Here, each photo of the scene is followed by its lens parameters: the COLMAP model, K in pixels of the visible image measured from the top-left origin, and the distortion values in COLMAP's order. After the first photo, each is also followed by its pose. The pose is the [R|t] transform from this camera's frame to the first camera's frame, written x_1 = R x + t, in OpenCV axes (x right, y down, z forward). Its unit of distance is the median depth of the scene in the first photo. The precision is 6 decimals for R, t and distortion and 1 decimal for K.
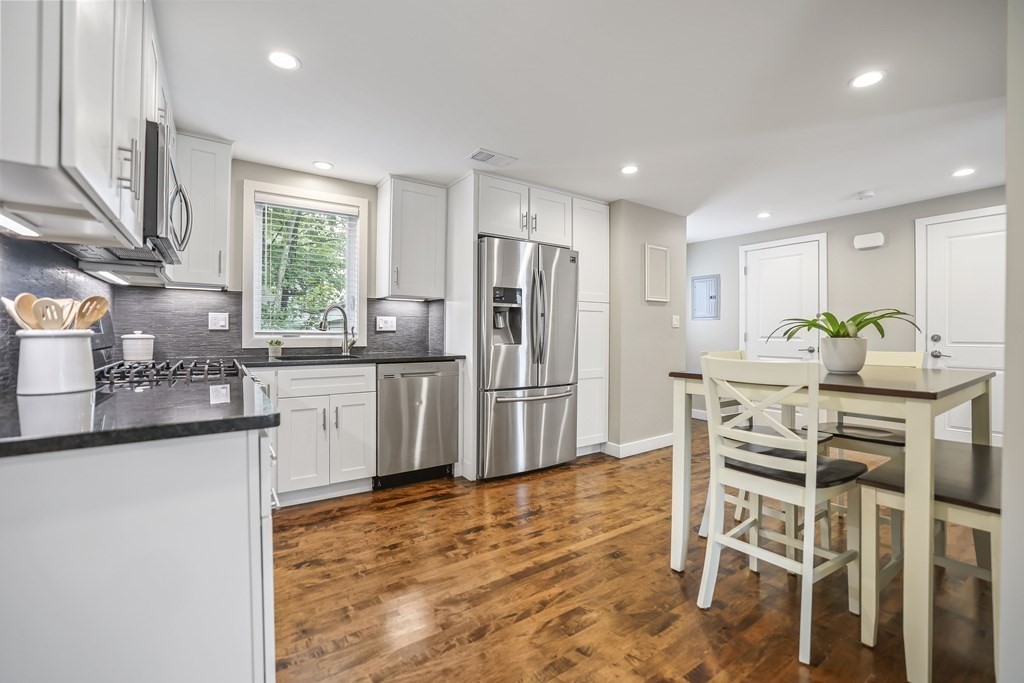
lens RADIAL K [[422.4, 0, 506.0], [0, 422.4, 332.7], [0, 0, 1]] dist [-0.029916, 0.000214]
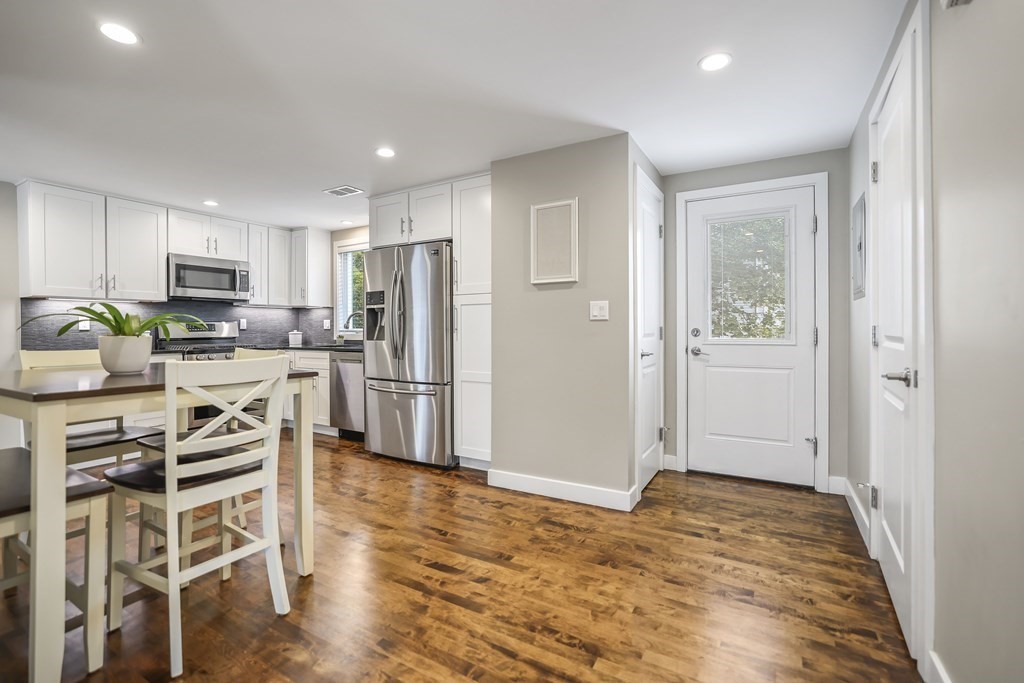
lens RADIAL K [[438.0, 0, 515.3], [0, 438.0, 332.4], [0, 0, 1]] dist [-0.010520, 0.000718]
pose [[0.451859, 0.001075, -0.892089, 1.346841], [0.006298, 0.999971, 0.004395, 0.003210], [0.892067, -0.007605, 0.451839, 0.863356]]
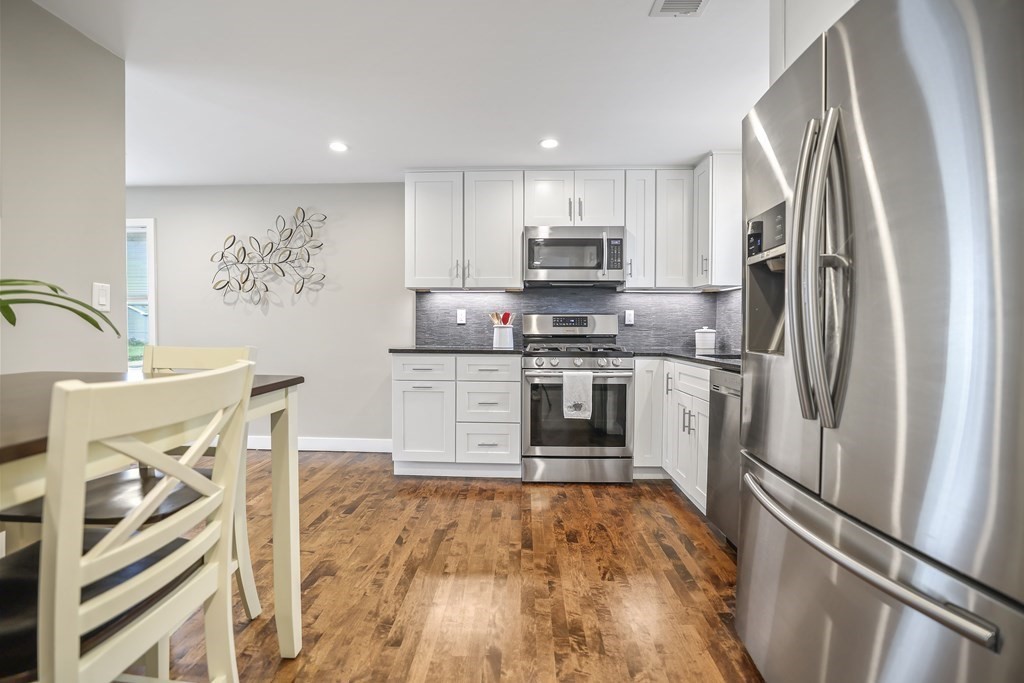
lens RADIAL K [[438.0, 0, 515.3], [0, 438.0, 332.4], [0, 0, 1]] dist [-0.010520, 0.000718]
pose [[-0.565738, 0.002596, -0.824581, 0.522130], [-0.006452, 0.999950, 0.007575, 0.006834], [0.824560, 0.009606, -0.565693, 1.118329]]
